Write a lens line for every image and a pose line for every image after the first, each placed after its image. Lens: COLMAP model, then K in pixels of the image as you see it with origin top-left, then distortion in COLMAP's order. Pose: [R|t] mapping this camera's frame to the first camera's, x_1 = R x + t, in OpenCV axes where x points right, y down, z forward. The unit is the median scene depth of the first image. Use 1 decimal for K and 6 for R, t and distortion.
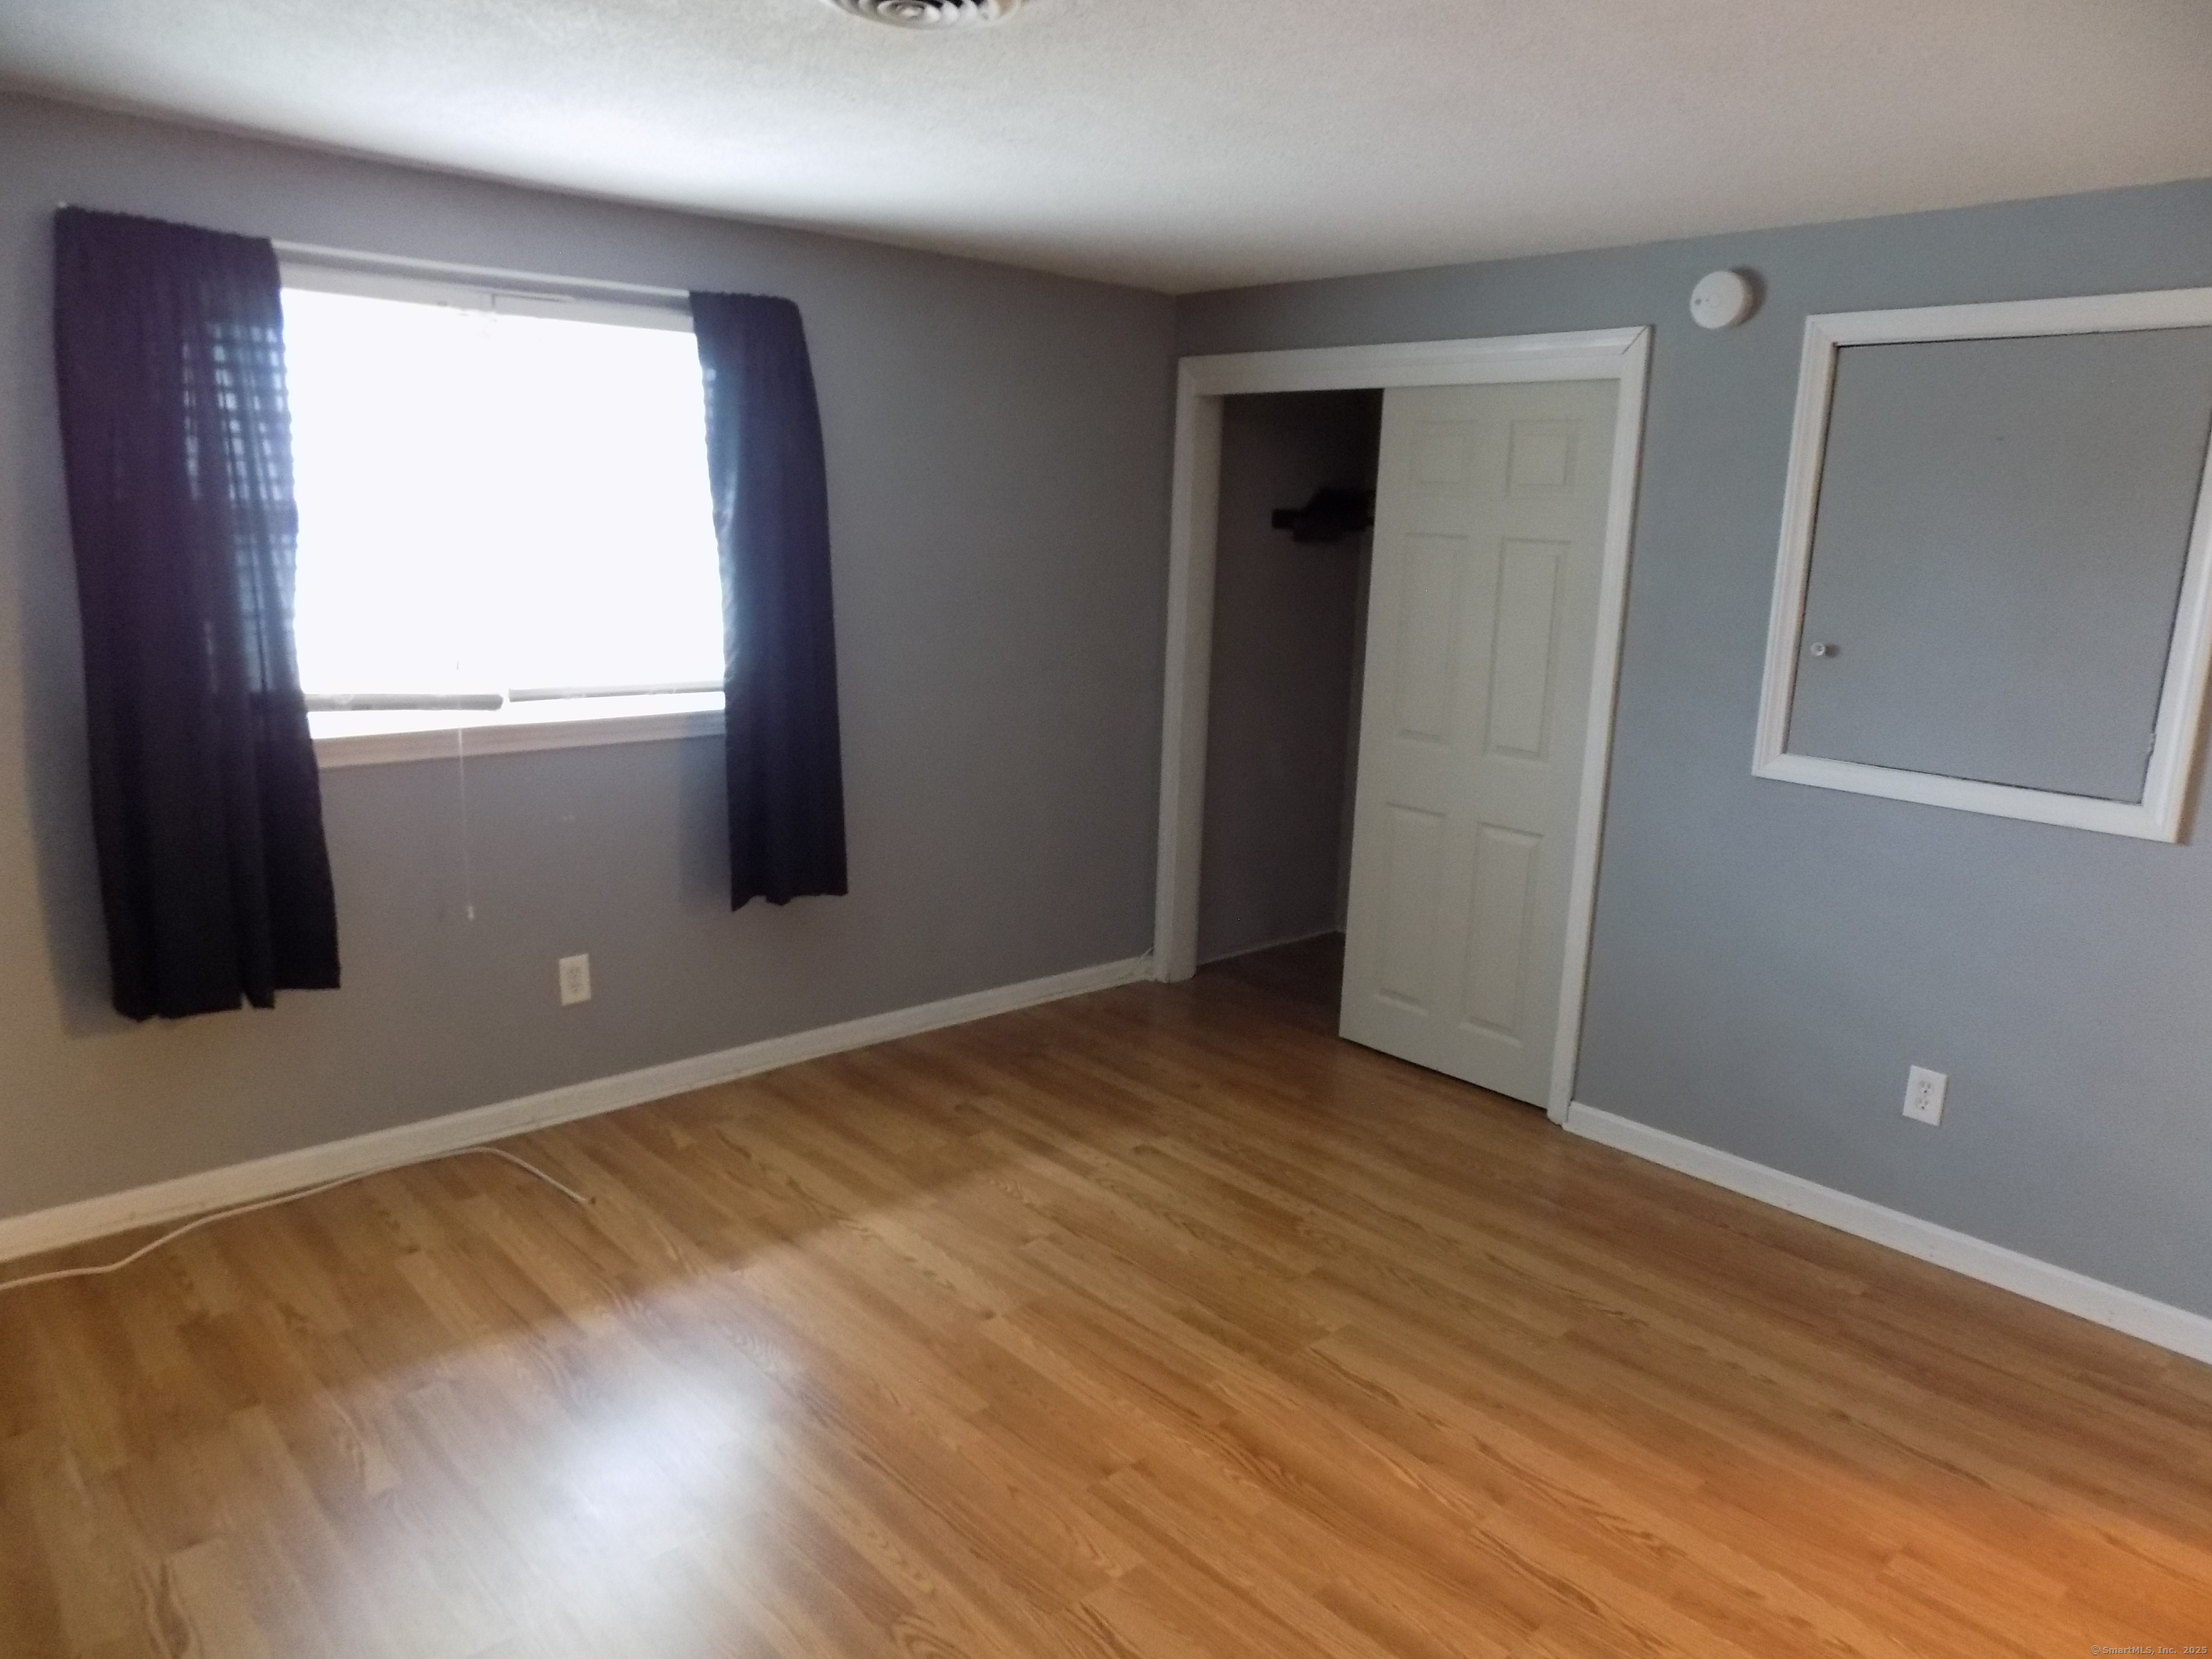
lens RADIAL K [[1498.6, 0, 1106.0], [0, 1498.6, 829.5], [0, 0, 1]] dist [-0.075652, 0.091095]
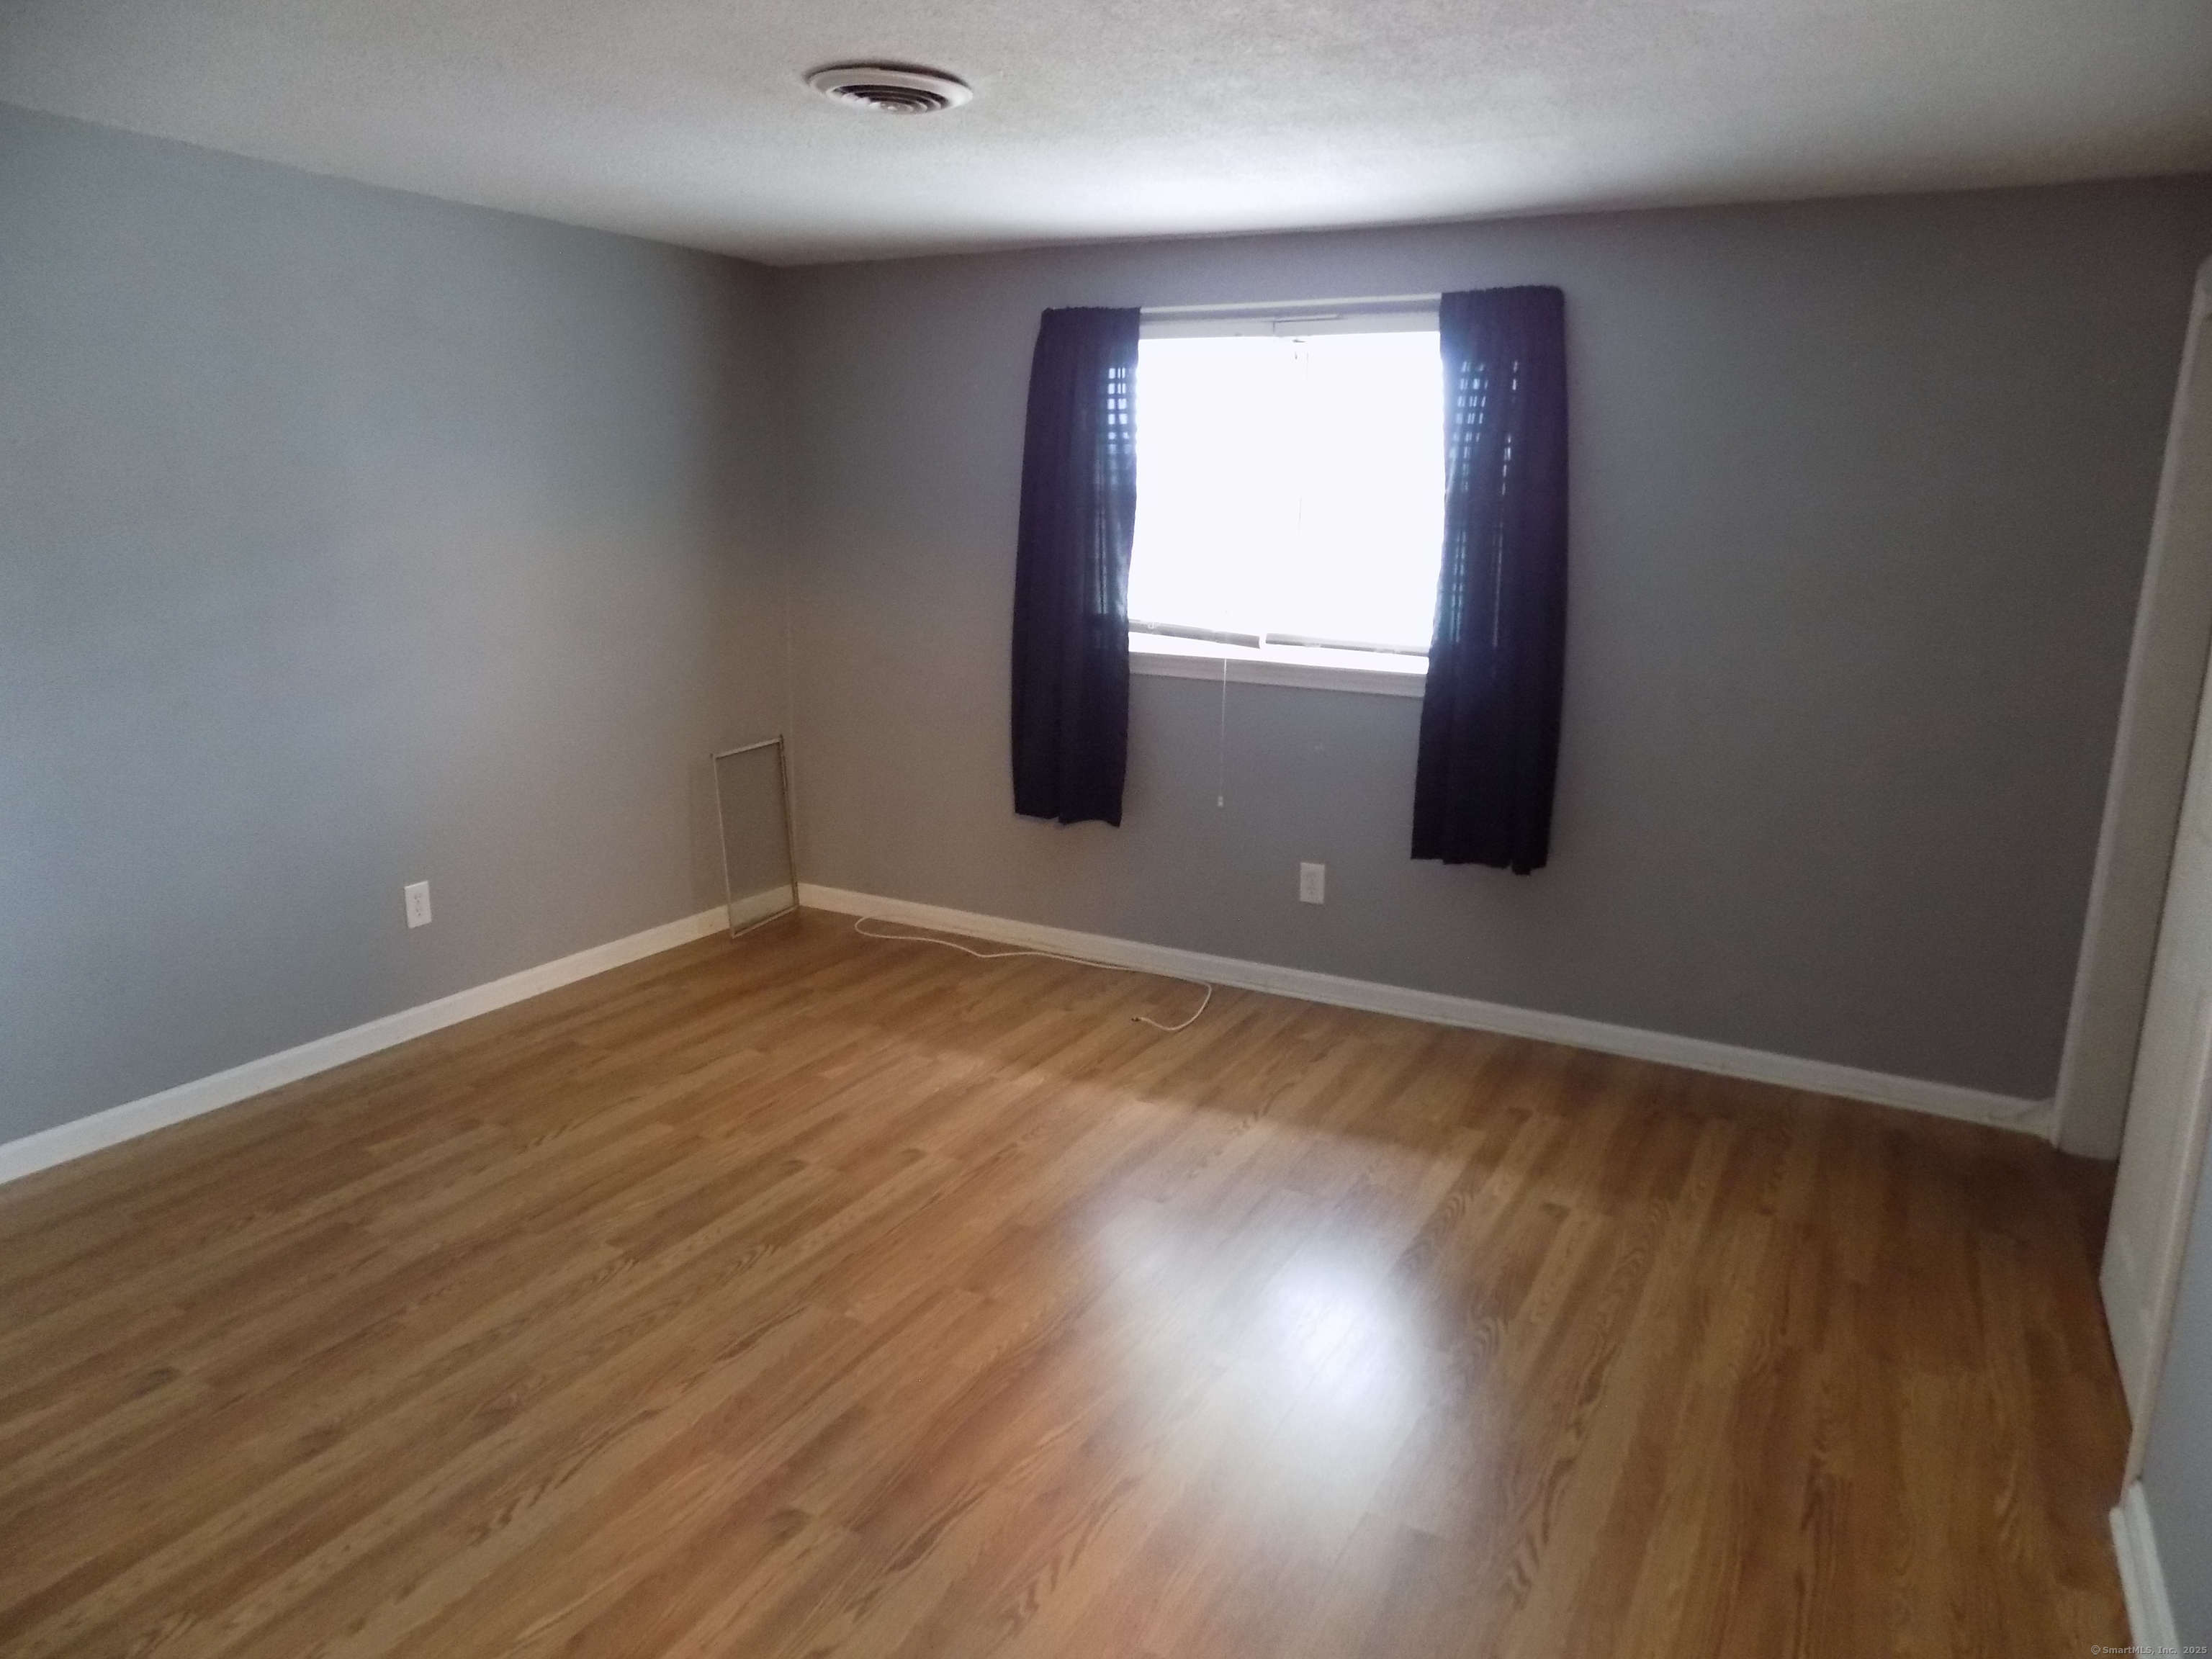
lens RADIAL K [[1498.6, 0, 1106.0], [0, 1498.6, 829.5], [0, 0, 1]] dist [-0.075652, 0.091095]
pose [[0.334545, 0.187145, -0.923611, 0.732321], [-0.201501, 0.971622, 0.123886, -0.060650], [0.920585, 0.144662, 0.362761, 0.424082]]
